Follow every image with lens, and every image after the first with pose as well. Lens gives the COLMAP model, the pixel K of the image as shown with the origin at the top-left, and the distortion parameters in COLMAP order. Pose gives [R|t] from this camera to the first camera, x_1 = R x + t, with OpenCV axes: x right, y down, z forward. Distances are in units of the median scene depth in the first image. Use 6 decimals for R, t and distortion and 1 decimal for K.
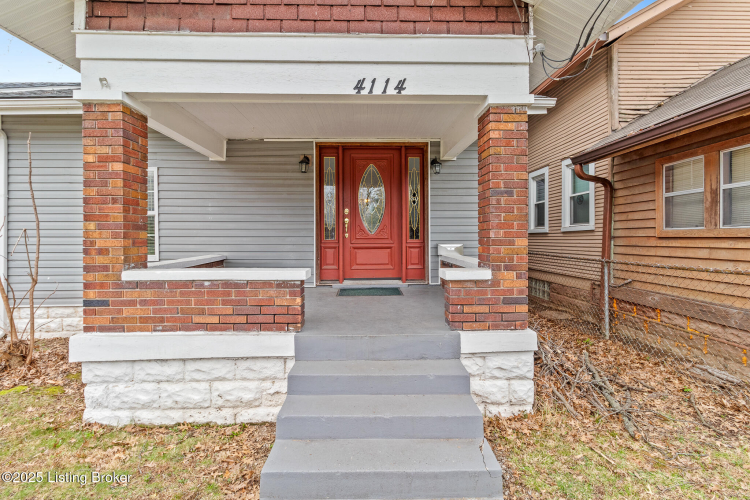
lens RADIAL K [[346.2, 0, 374.7], [0, 346.2, 246.0], [0, 0, 1]] dist [-0.000875, 0.000240]
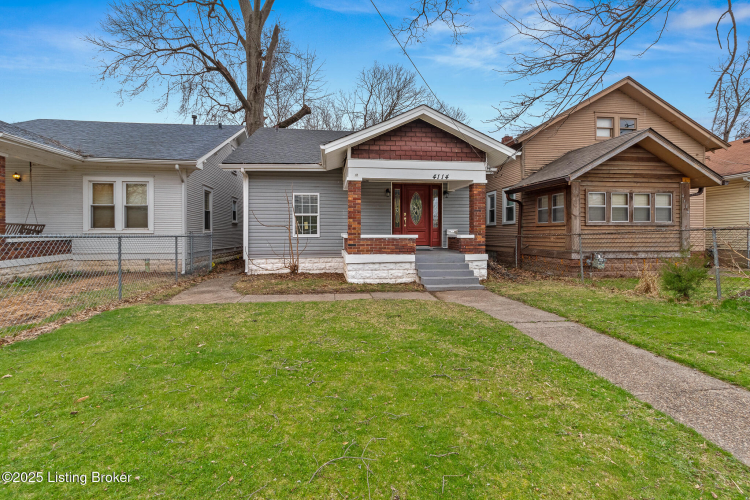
lens RADIAL K [[346.2, 0, 374.7], [0, 346.2, 245.3], [0, 0, 1]] dist [-0.000875, 0.000240]
pose [[0.994789, -0.001214, 0.101946, -0.714562], [0.000298, 0.999959, 0.009005, 0.107916], [-0.101953, -0.008928, 0.994749, -1.649208]]
